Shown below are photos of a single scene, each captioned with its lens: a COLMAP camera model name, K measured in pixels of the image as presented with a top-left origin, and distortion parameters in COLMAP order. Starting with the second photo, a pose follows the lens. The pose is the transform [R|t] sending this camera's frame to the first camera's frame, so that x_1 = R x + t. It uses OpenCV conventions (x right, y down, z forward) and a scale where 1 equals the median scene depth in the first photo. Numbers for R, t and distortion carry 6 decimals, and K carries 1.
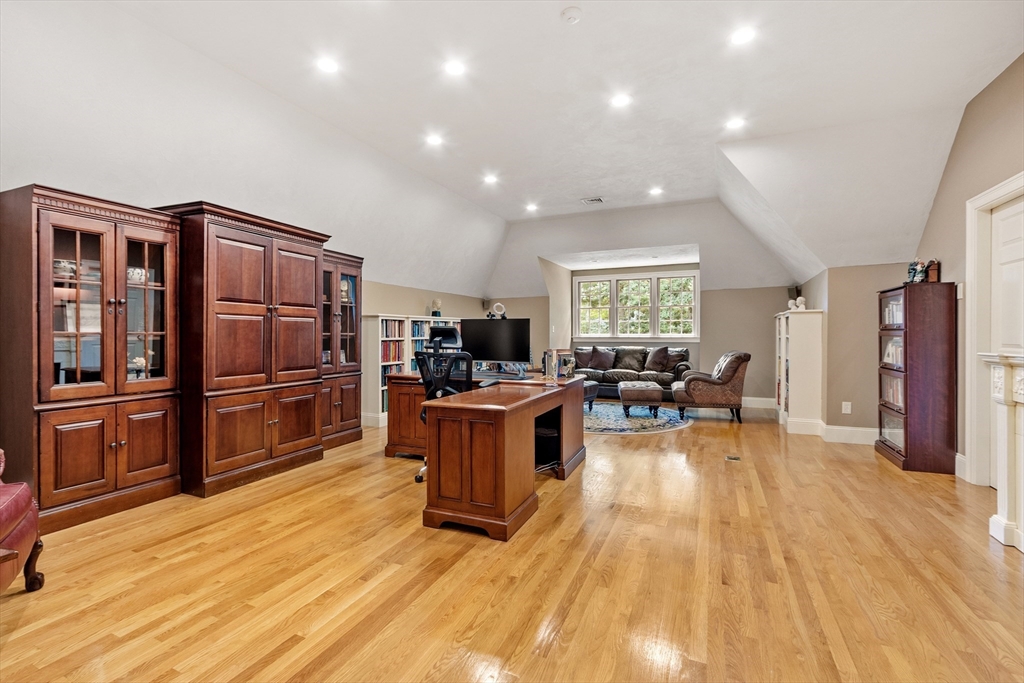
lens RADIAL K [[459.0, 0, 515.1], [0, 459.0, 340.8], [0, 0, 1]] dist [0.003350, 0.000167]
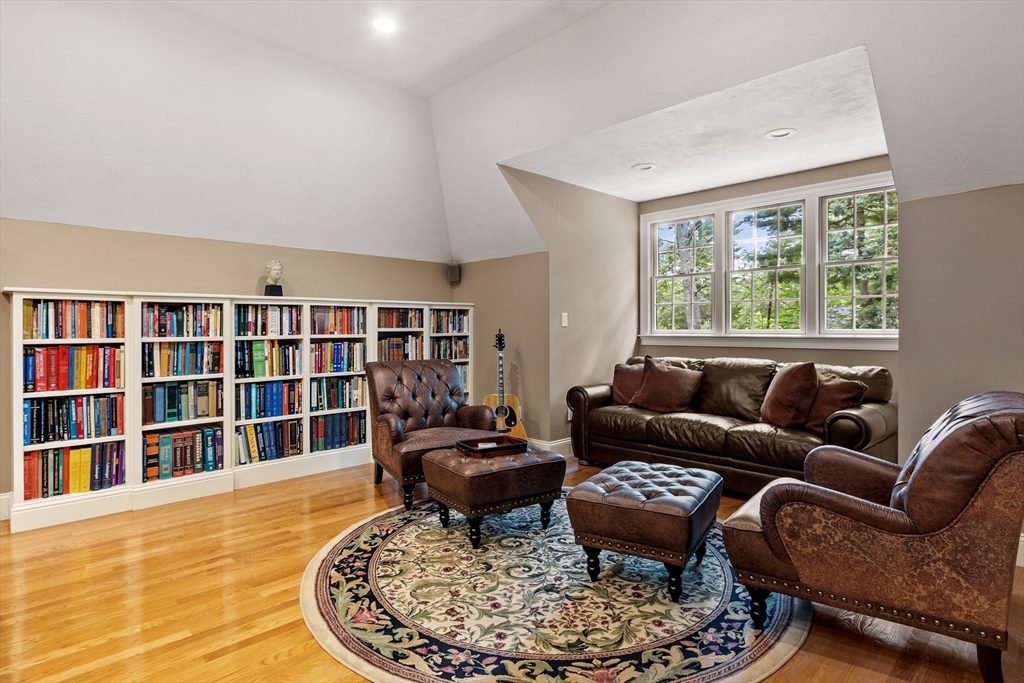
lens RADIAL K [[556.2, 0, 509.0], [0, 556.2, 332.8], [0, 0, 1]] dist [-0.000939, -0.000684]
pose [[0.924058, 0.000239, -0.382252, 0.327154], [-0.003418, 0.999965, -0.007637, -0.008667], [0.382237, 0.008363, 0.924027, 0.574274]]
